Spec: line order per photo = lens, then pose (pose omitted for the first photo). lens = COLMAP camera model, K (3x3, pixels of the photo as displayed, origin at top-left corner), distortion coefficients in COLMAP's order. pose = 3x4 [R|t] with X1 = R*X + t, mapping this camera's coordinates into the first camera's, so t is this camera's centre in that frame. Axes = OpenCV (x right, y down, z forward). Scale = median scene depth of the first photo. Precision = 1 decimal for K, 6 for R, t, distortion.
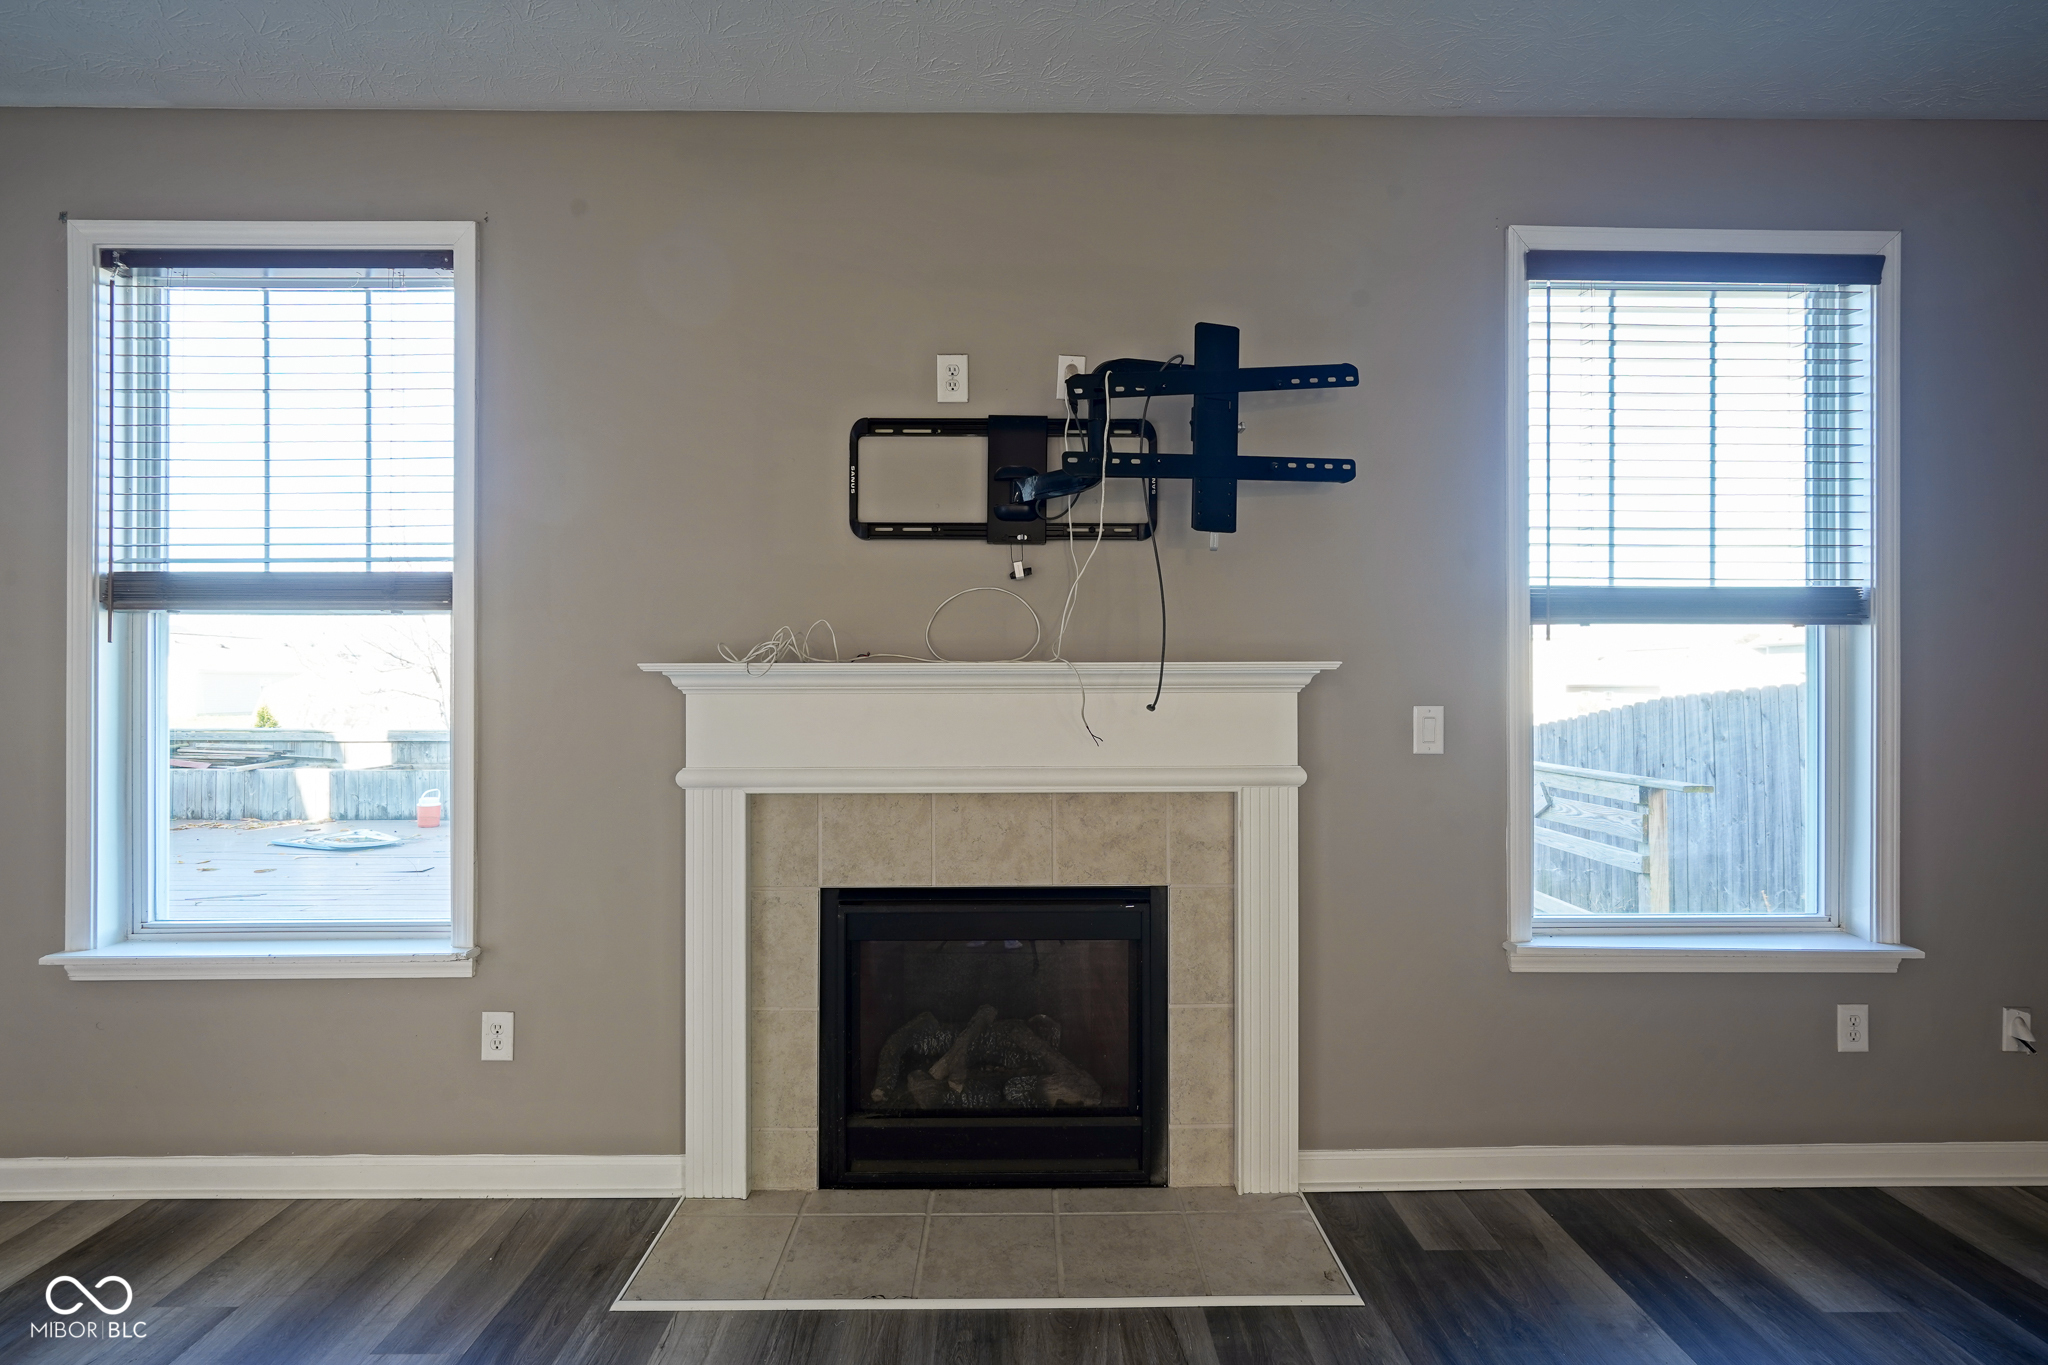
lens RADIAL K [[938.0, 0, 1037.9], [0, 938.0, 681.8], [0, 0, 1]] dist [-0.004123, -0.000282]
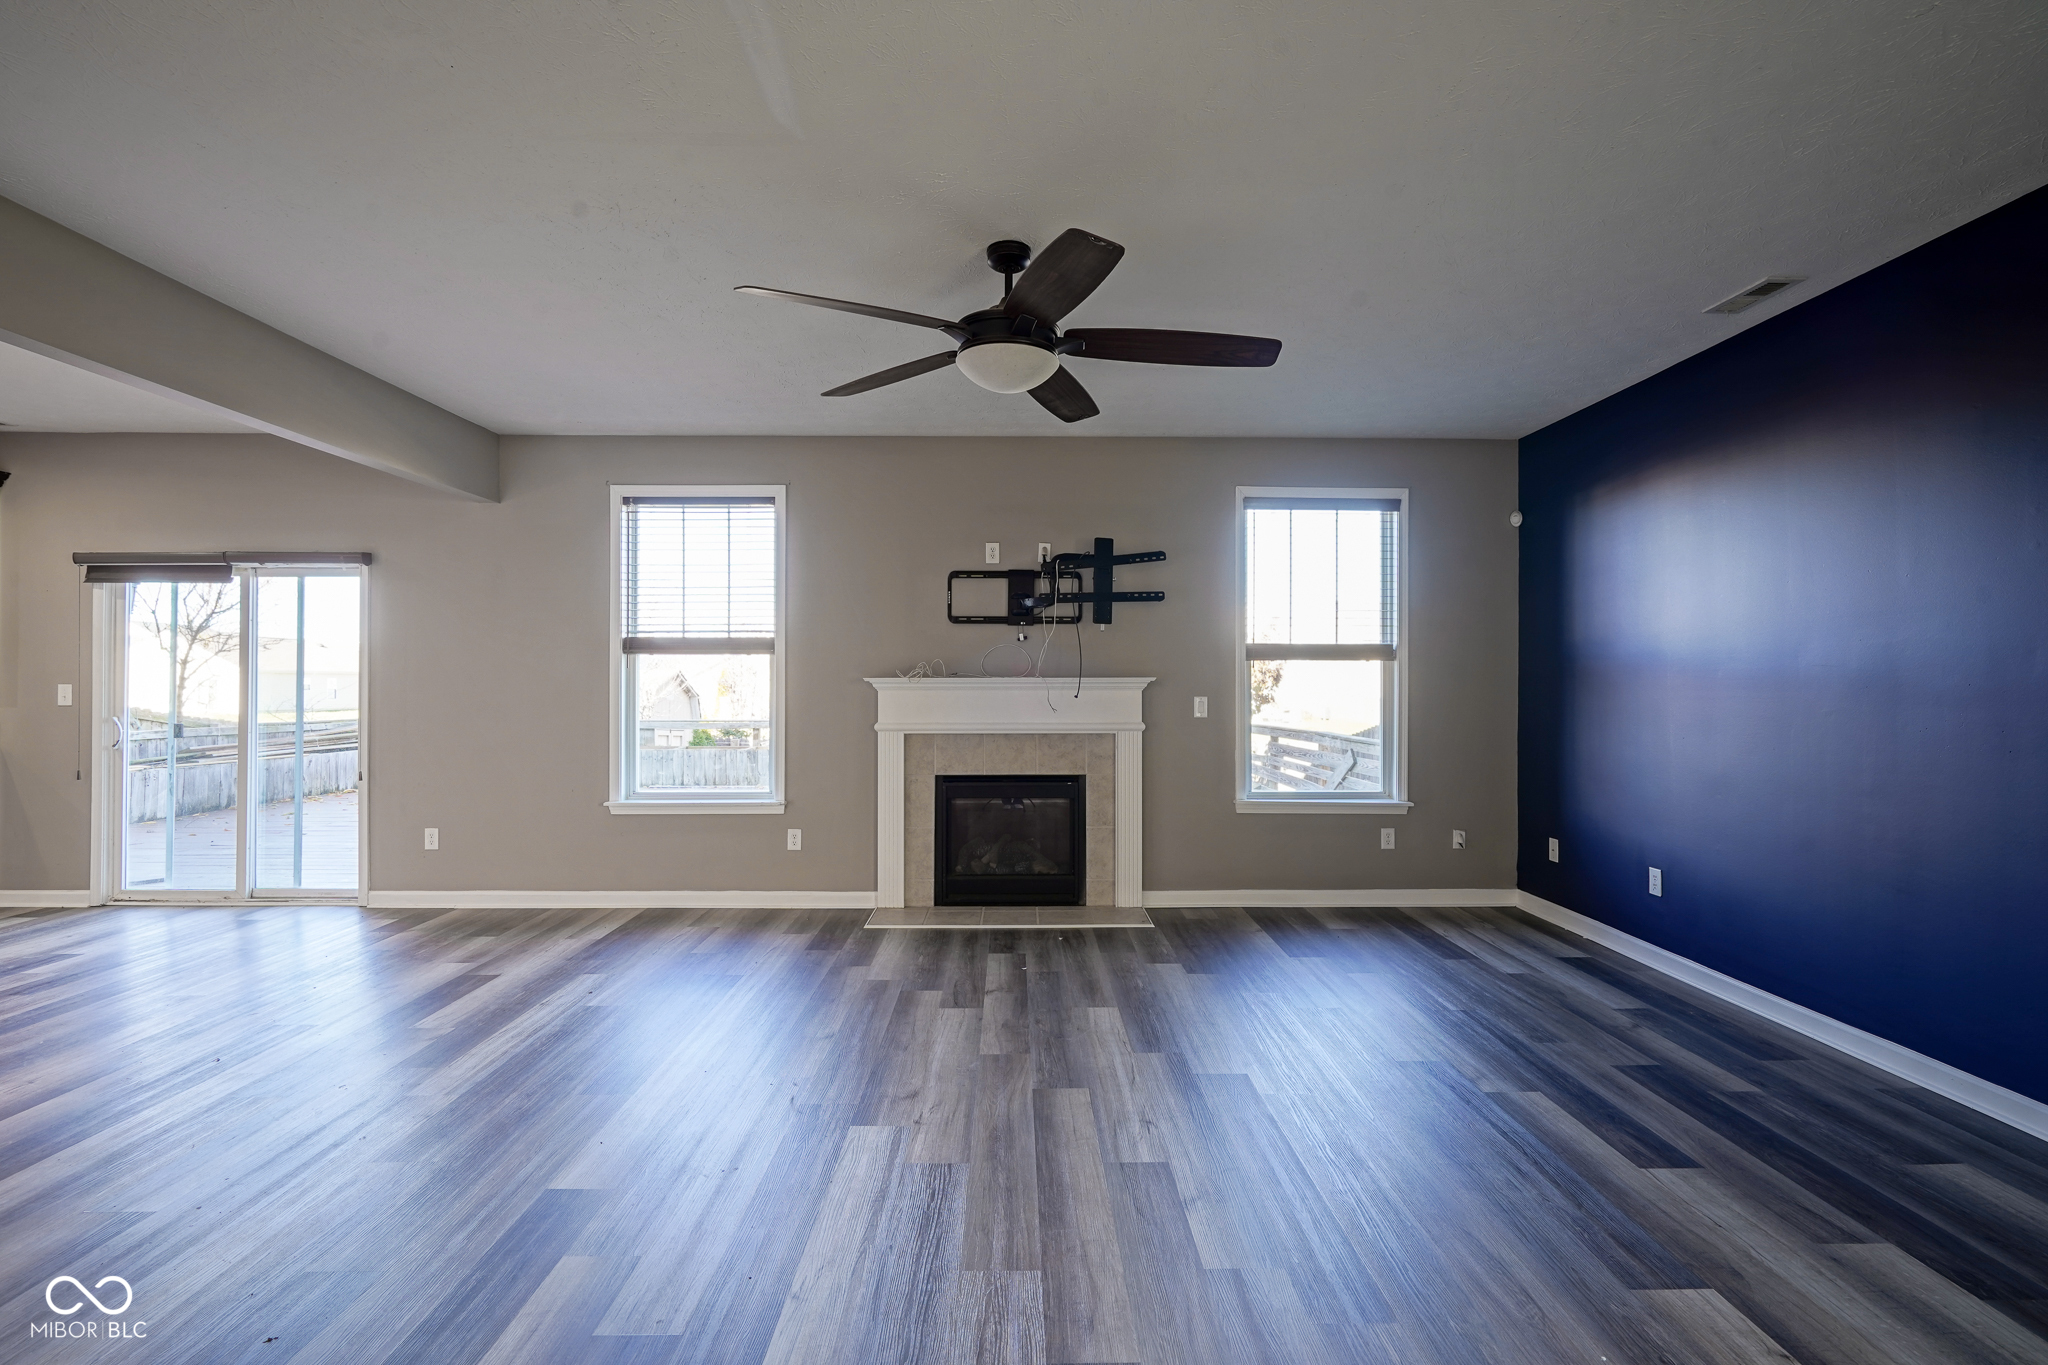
lens RADIAL K [[938.0, 0, 1037.9], [0, 938.0, 681.8], [0, 0, 1]] dist [-0.004123, -0.000282]
pose [[0.999998, 0.001490, -0.001366, 0.023159], [-0.001499, 0.999978, -0.006483, 0.005048], [0.001356, 0.006485, 0.999978, -1.300139]]
